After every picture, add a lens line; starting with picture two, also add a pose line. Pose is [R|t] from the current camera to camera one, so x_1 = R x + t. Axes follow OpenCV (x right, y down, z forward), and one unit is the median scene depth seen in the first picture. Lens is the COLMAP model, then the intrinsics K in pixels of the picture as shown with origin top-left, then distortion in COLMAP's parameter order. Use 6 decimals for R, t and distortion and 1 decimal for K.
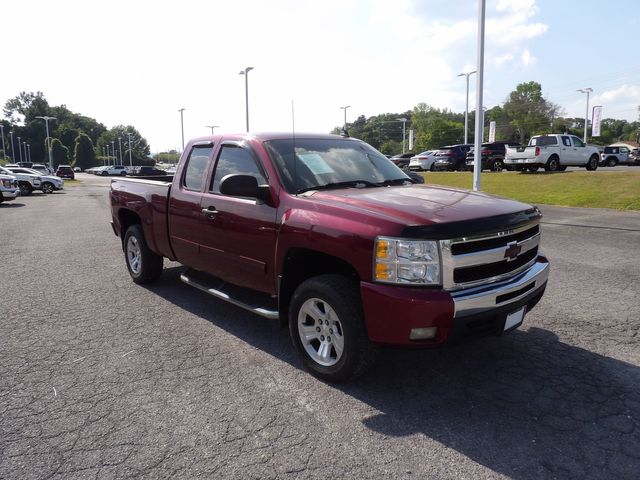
lens RADIAL K [[453.1, 0, 323.3], [0, 453.1, 235.6], [0, 0, 1]] dist [-0.018603, 0.023079]
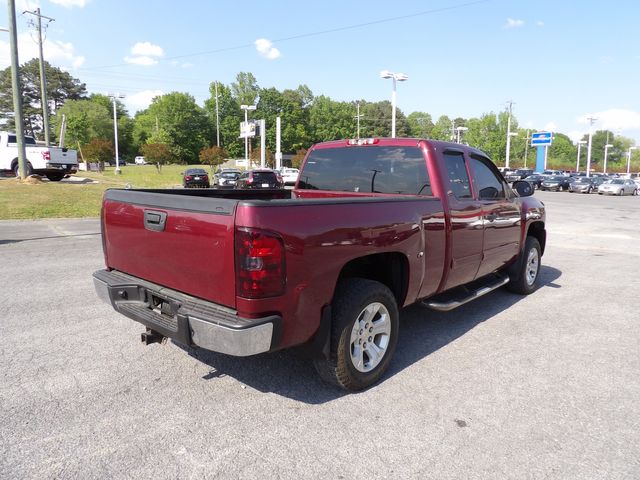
lens RADIAL K [[453.1, 0, 323.3], [0, 453.1, 230.7], [0, 0, 1]] dist [-0.018603, 0.023079]
pose [[-0.135244, -0.106369, 0.985086, -0.263470], [0.139381, 0.982292, 0.125203, -0.043983], [-0.980960, 0.154236, -0.118024, 0.315365]]
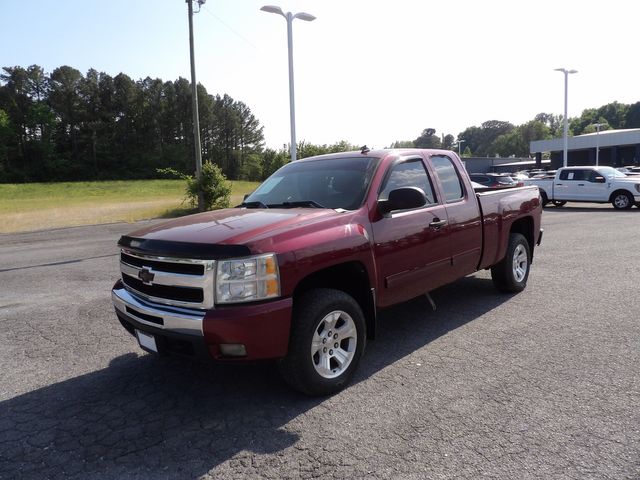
lens RADIAL K [[452.7, 0, 318.4], [0, 452.7, 233.3], [0, 0, 1]] dist [-0.014491, 0.016128]
pose [[0.075289, 0.107205, -0.991382, 0.221193], [-0.111666, 0.988857, 0.098451, -0.031620], [0.990890, 0.103291, 0.086421, 0.193560]]
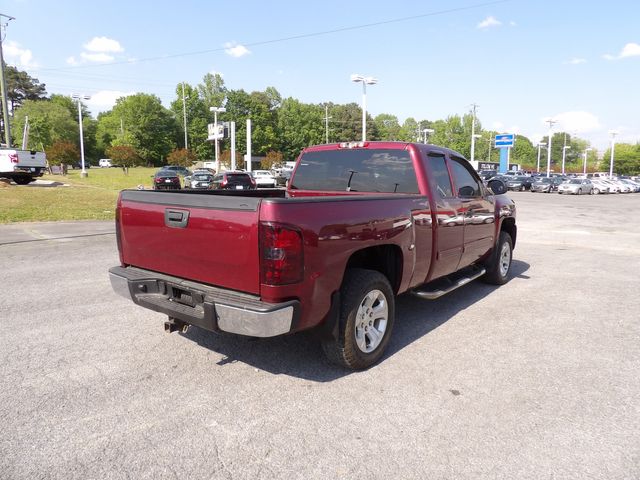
lens RADIAL K [[453.1, 0, 322.9], [0, 453.1, 231.4], [0, 0, 1]] dist [-0.018603, 0.023079]
pose [[-0.202635, -0.101488, 0.973981, -0.277377], [0.144689, 0.980595, 0.132279, -0.045506], [-0.968506, 0.167729, -0.184019, 0.330617]]
